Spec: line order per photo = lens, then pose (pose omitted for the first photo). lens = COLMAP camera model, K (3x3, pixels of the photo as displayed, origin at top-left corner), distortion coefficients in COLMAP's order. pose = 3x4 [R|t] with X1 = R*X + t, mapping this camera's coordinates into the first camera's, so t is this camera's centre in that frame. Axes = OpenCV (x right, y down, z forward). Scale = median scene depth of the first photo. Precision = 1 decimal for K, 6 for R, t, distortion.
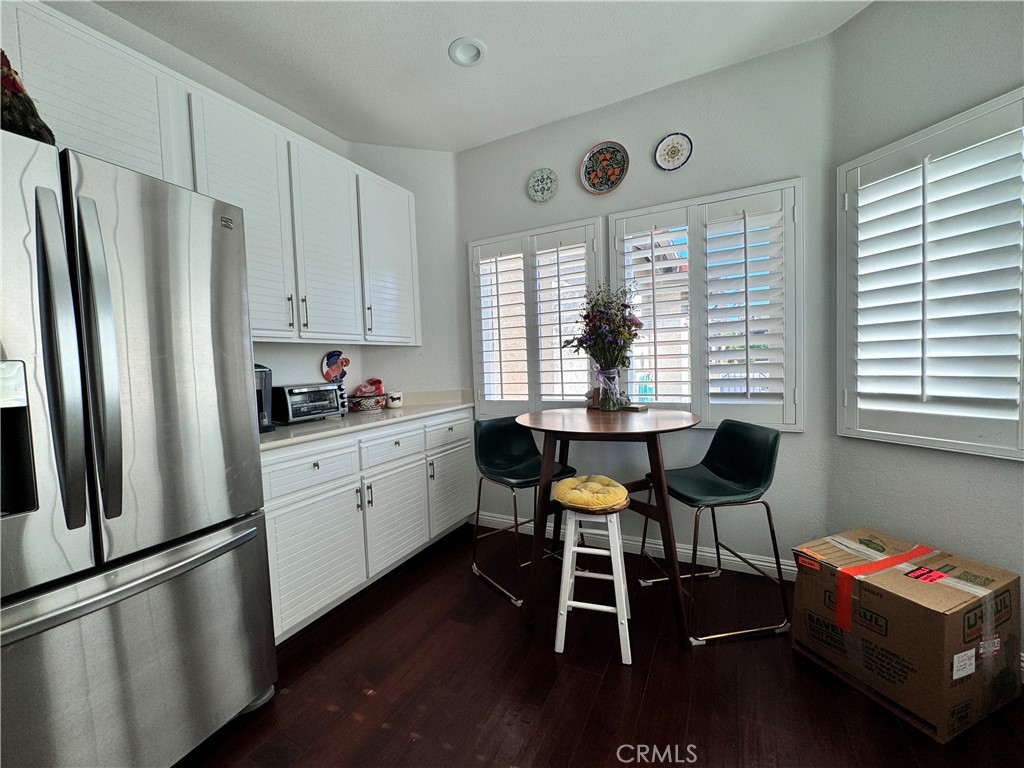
lens RADIAL K [[408.7, 0, 512.0], [0, 408.7, 384.0], [0, 0, 1]] dist [-0.001259, 0.000286]
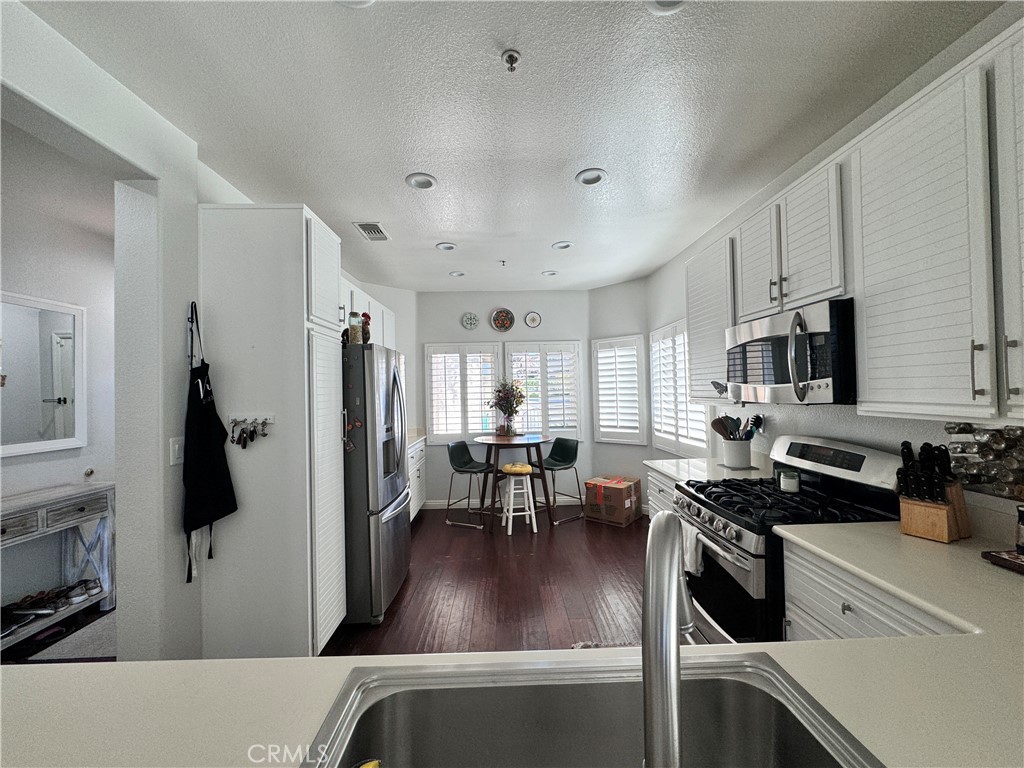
lens RADIAL K [[408.7, 0, 512.0], [0, 408.7, 384.0], [0, 0, 1]] dist [-0.001259, 0.000286]
pose [[0.873919, 0.022946, 0.485529, -0.824626], [0.016754, 0.996870, -0.077268, -0.041681], [-0.485782, 0.075661, 0.870799, -0.916171]]
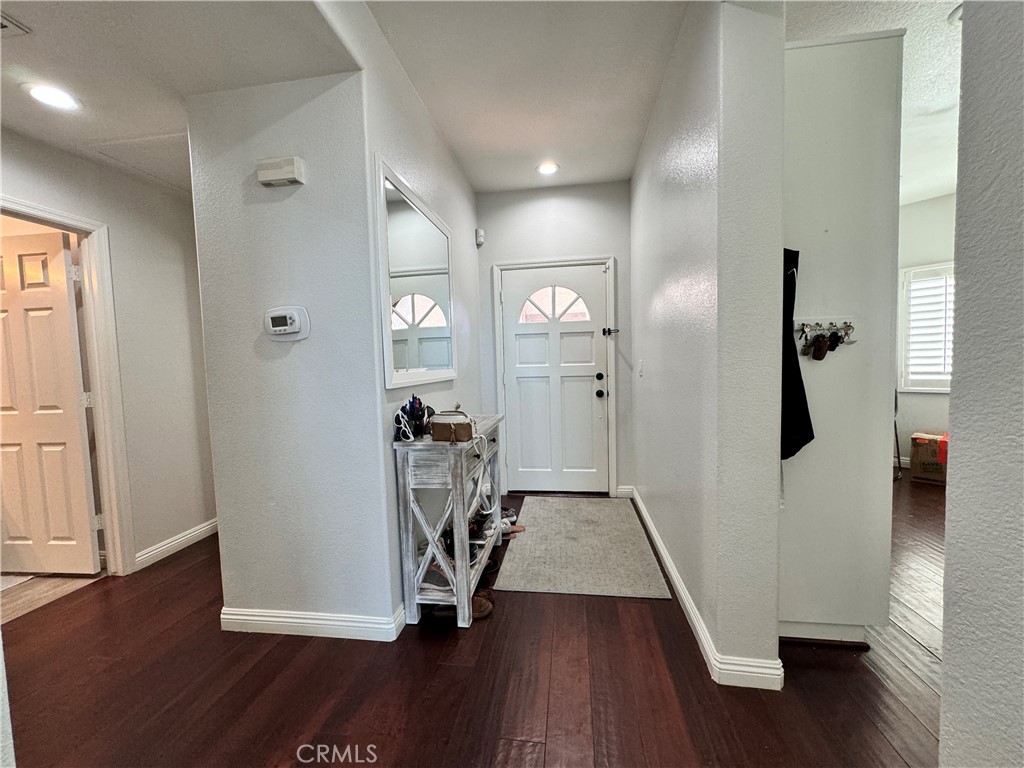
lens RADIAL K [[408.7, 0, 512.0], [0, 408.7, 384.0], [0, 0, 1]] dist [-0.001259, 0.000286]
pose [[0.943121, -0.010981, 0.332269, -1.655754], [0.013031, 0.999907, -0.003942, 0.059684], [-0.332195, 0.008047, 0.943176, -0.322971]]
